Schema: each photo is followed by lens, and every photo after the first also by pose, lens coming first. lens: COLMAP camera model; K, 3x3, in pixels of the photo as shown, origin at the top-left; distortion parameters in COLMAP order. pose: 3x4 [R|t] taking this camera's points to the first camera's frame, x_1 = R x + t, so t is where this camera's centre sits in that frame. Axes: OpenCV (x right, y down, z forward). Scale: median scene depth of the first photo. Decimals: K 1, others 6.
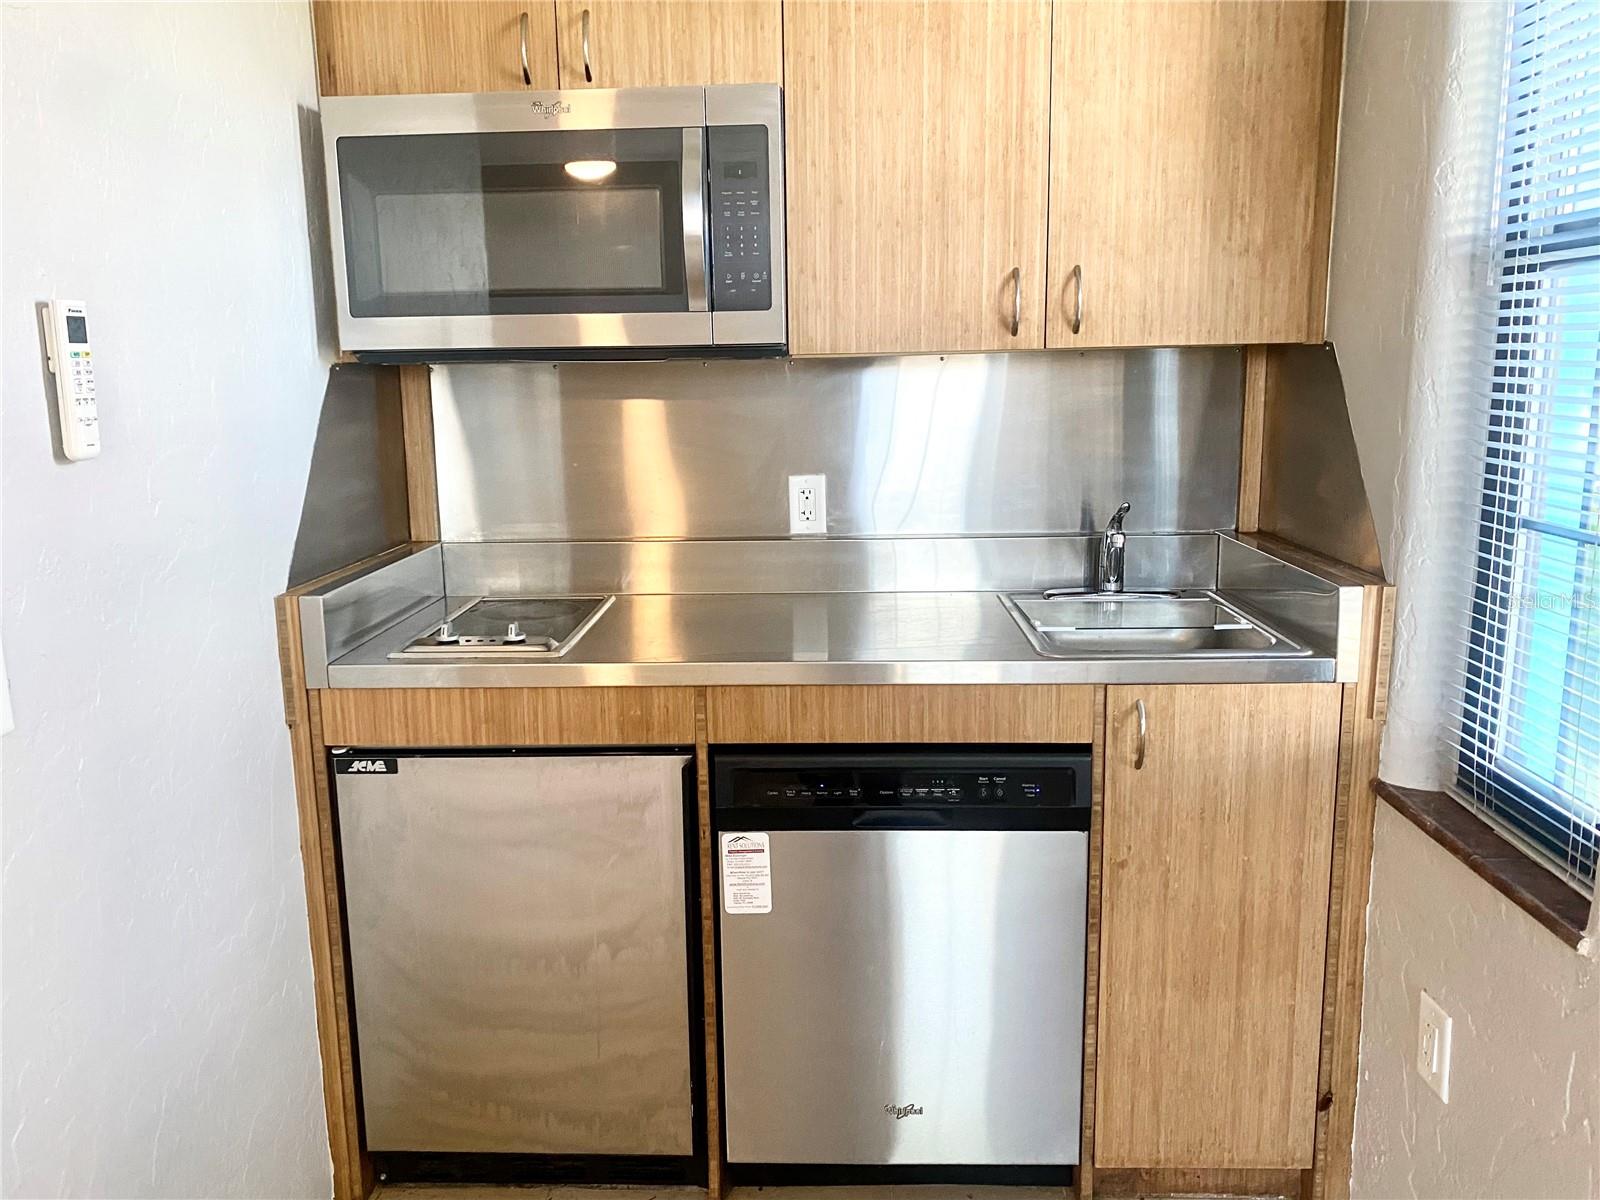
lens RADIAL K [[1246.8, 0, 783.9], [0, 1246.8, 589.0], [0, 0, 1]] dist [0.033660, -0.037413]
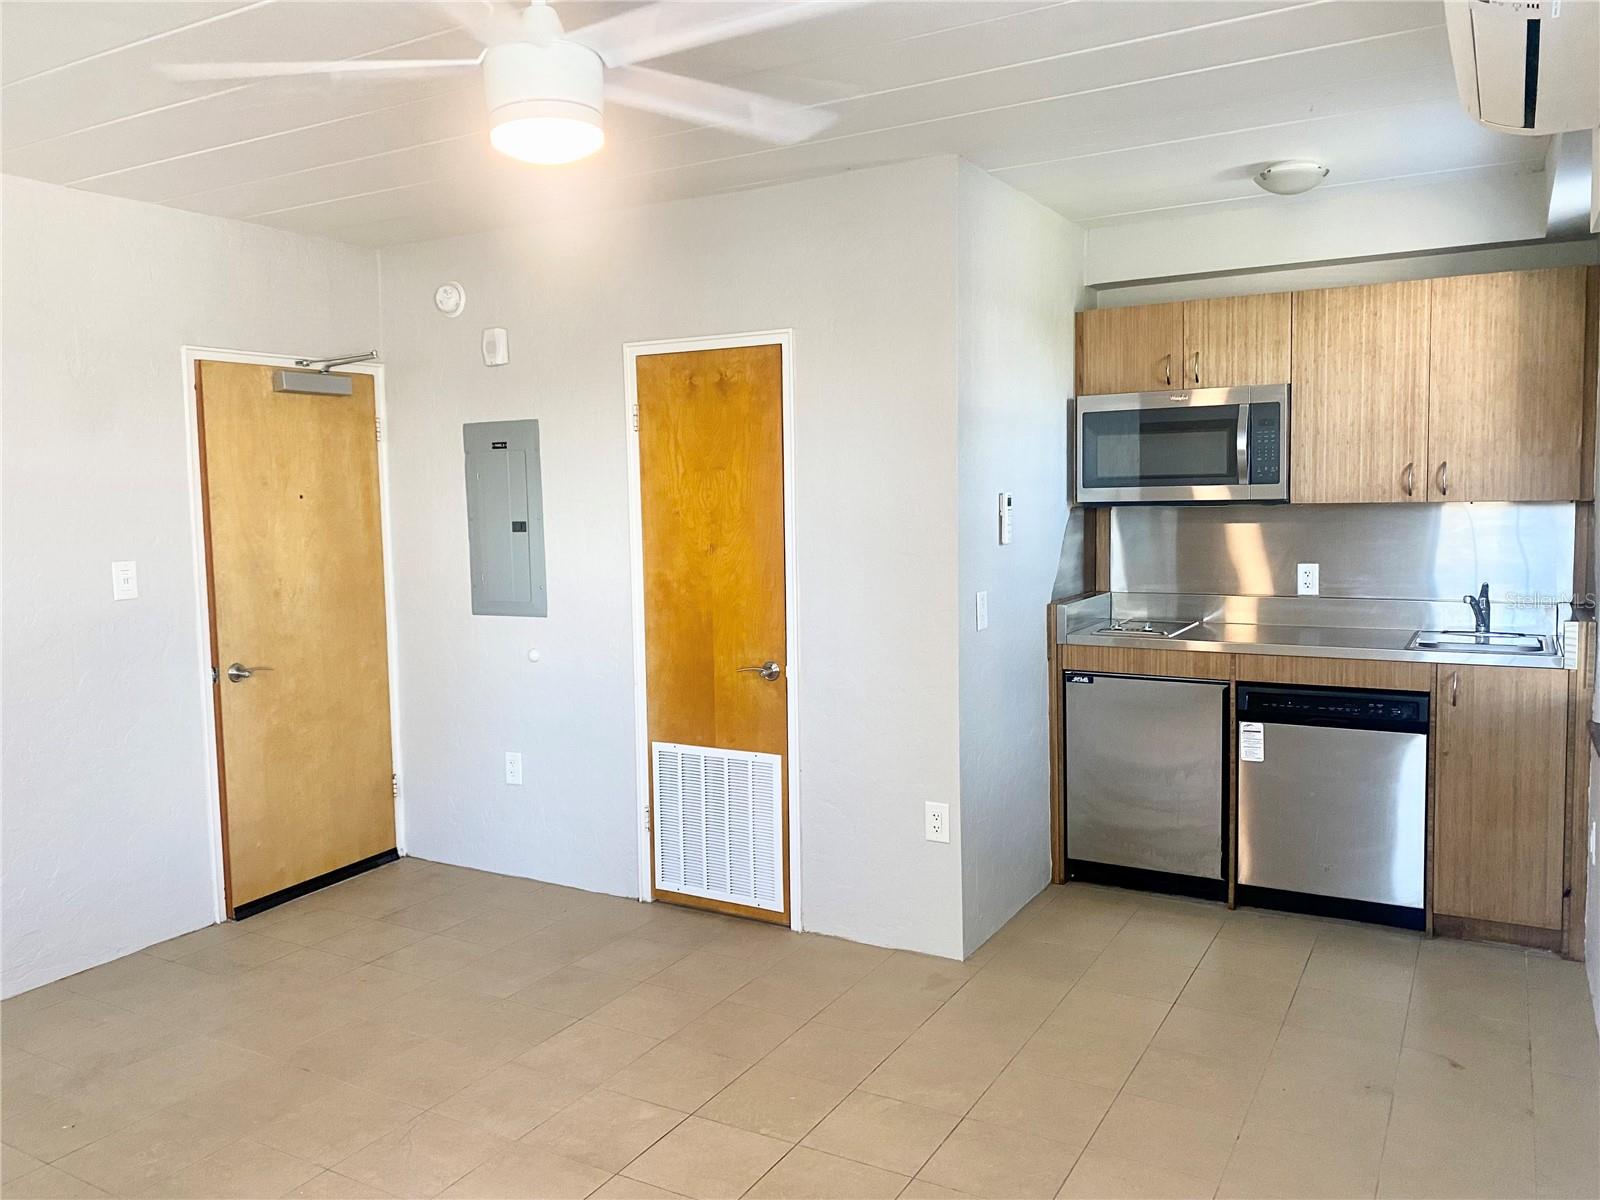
lens RADIAL K [[1246.8, 0, 779.3], [0, 1246.8, 578.8], [0, 0, 1]] dist [0.033660, -0.037413]
pose [[0.881490, 0.035247, -0.470885, 0.254133], [-0.079151, 0.994130, -0.073756, 0.166858], [0.465522, 0.102286, 0.879106, -1.287113]]
